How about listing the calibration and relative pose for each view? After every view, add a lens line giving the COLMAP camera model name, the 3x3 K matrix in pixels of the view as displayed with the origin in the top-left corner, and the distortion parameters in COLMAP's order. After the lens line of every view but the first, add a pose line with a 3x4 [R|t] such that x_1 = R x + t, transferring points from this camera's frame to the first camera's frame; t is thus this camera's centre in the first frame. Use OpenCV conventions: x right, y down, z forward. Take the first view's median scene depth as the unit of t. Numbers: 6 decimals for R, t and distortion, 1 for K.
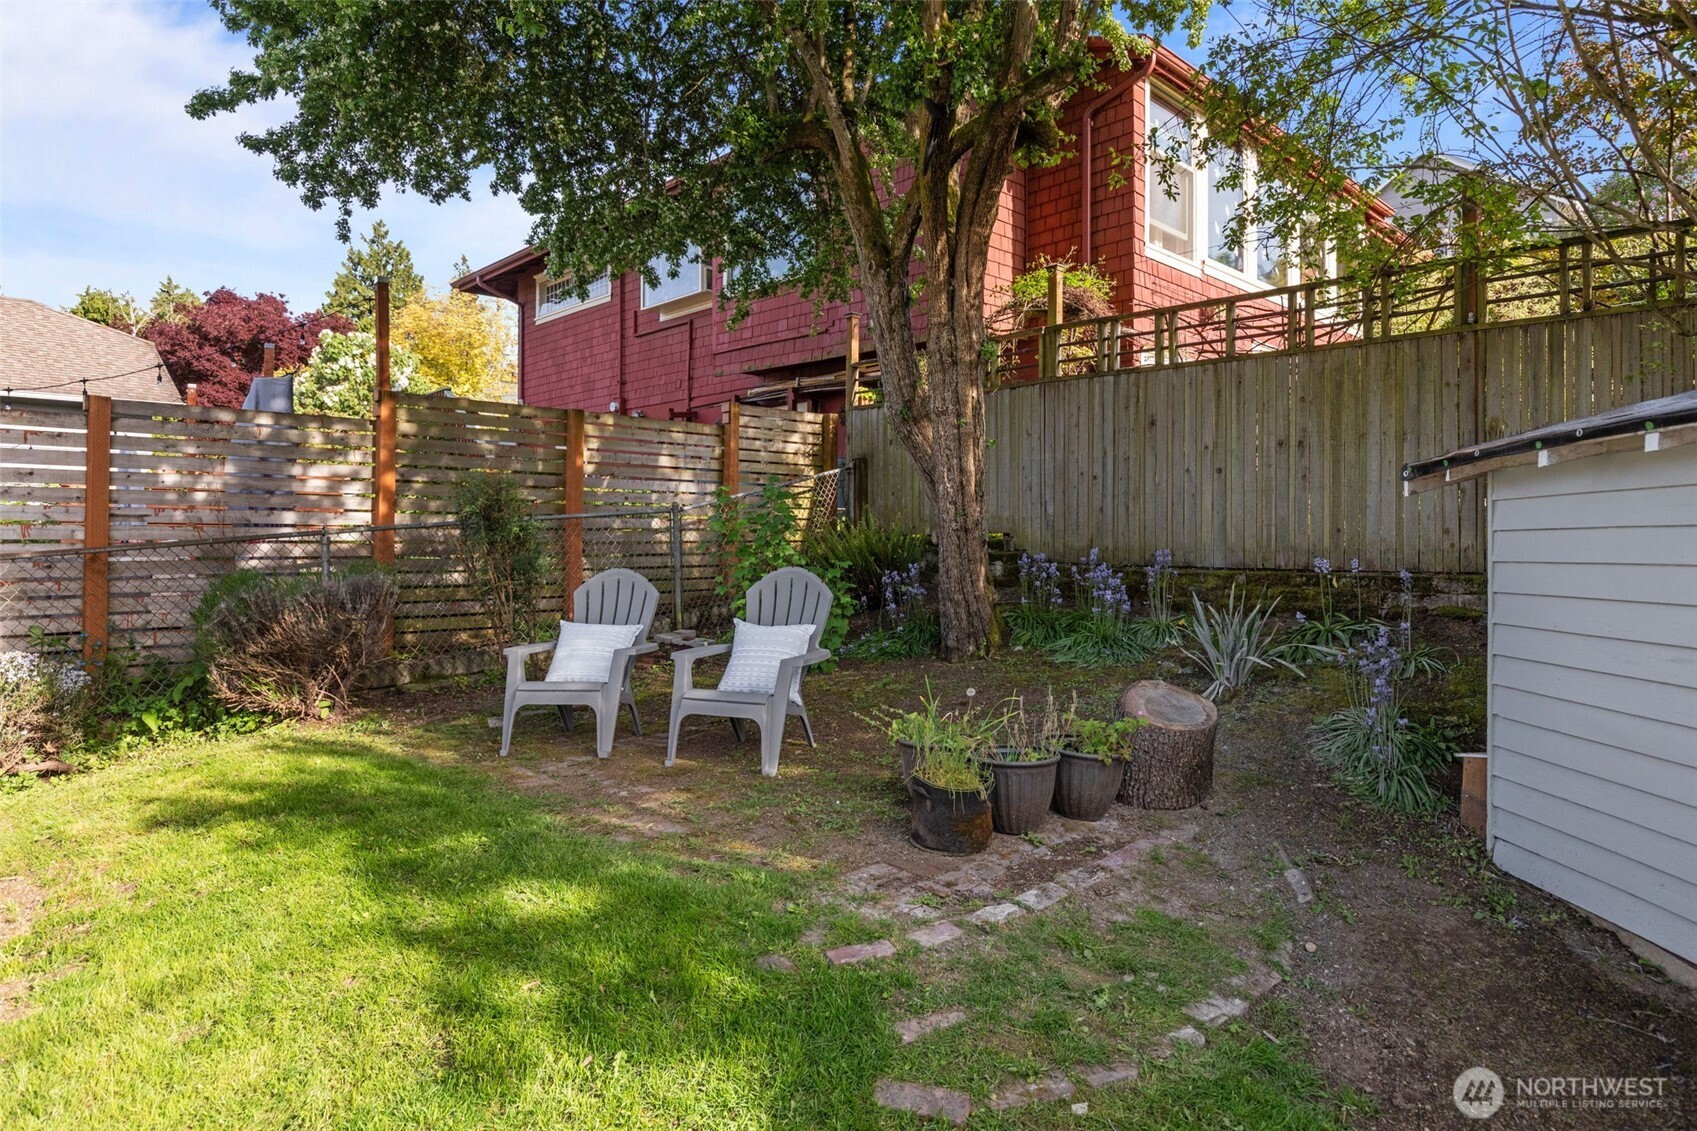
lens RADIAL K [[1003.7, 0, 848.5], [0, 1003.7, 565.5], [0, 0, 1]] dist [-0.010666, -0.000919]
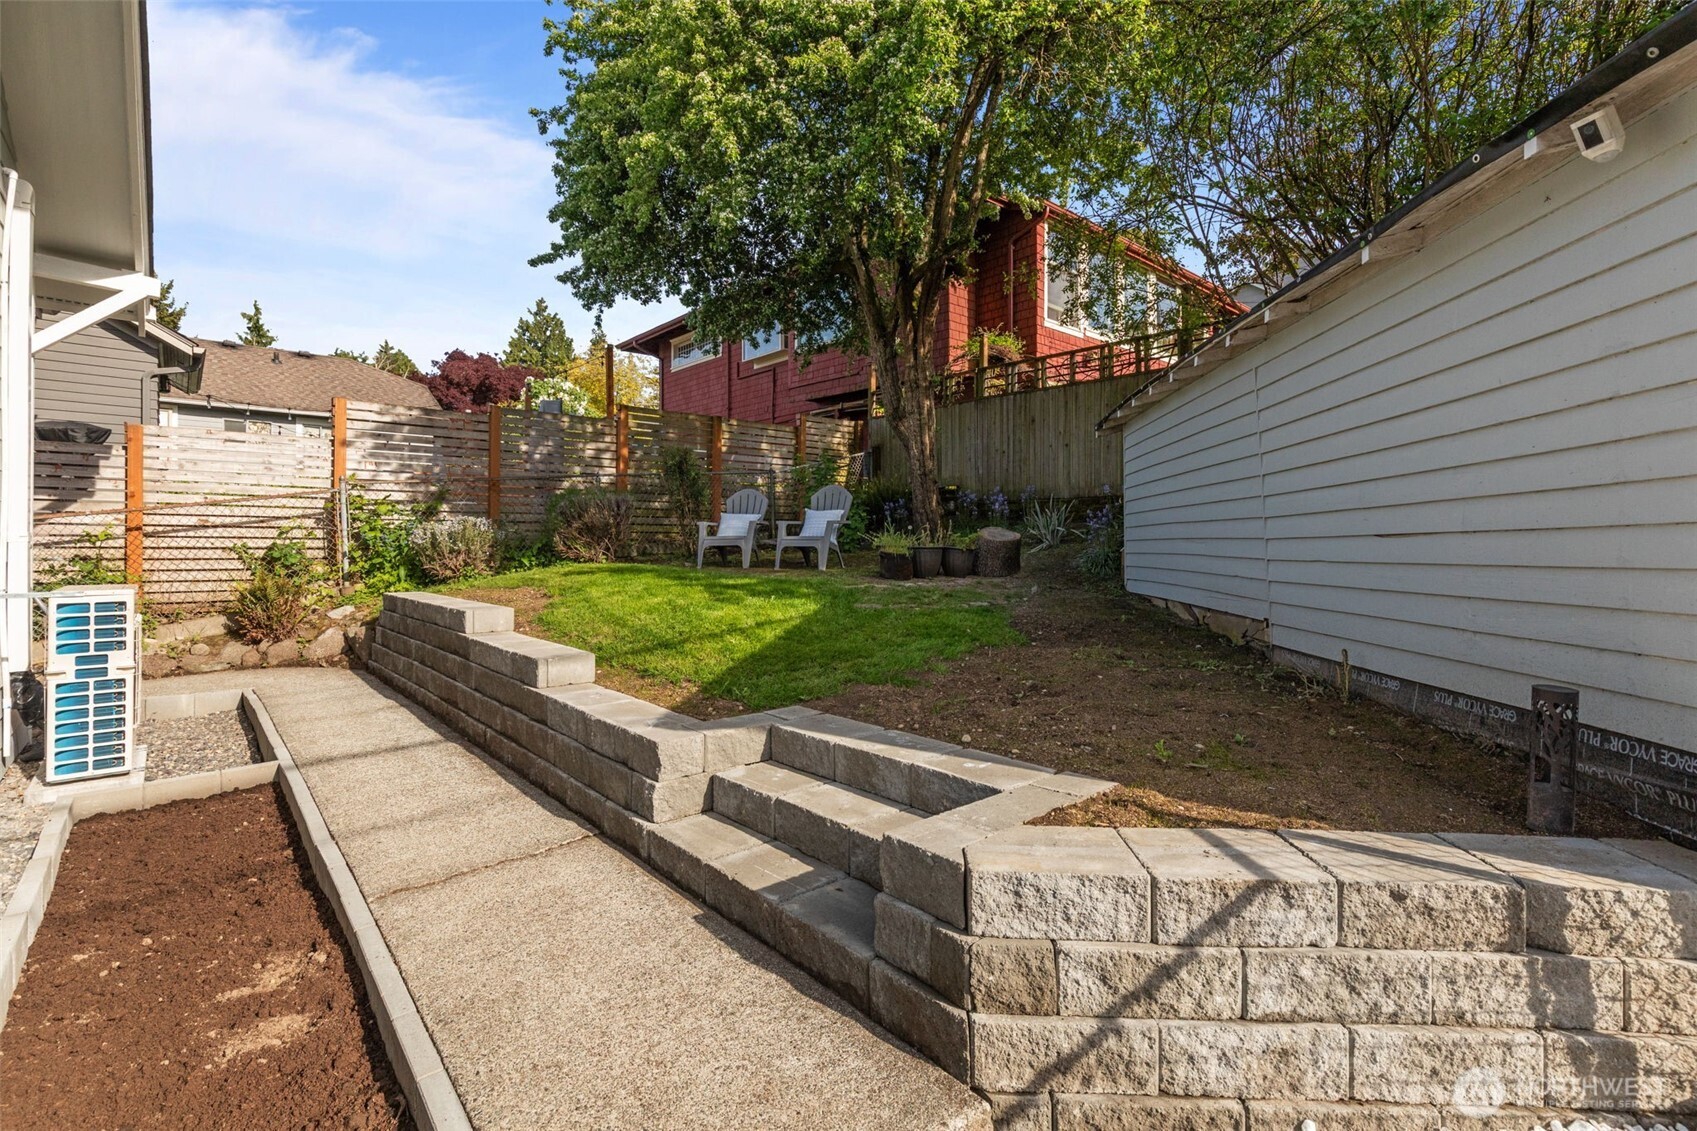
lens RADIAL K [[762.2, 0, 859.1], [0, 762.2, 556.2], [0, 0, 1]] dist [-0.000518, -0.000070]
pose [[0.999382, -0.002286, -0.035091, 0.031189], [0.002349, 0.999996, 0.001757, 0.086851], [0.035087, -0.001838, 0.999383, -0.338396]]
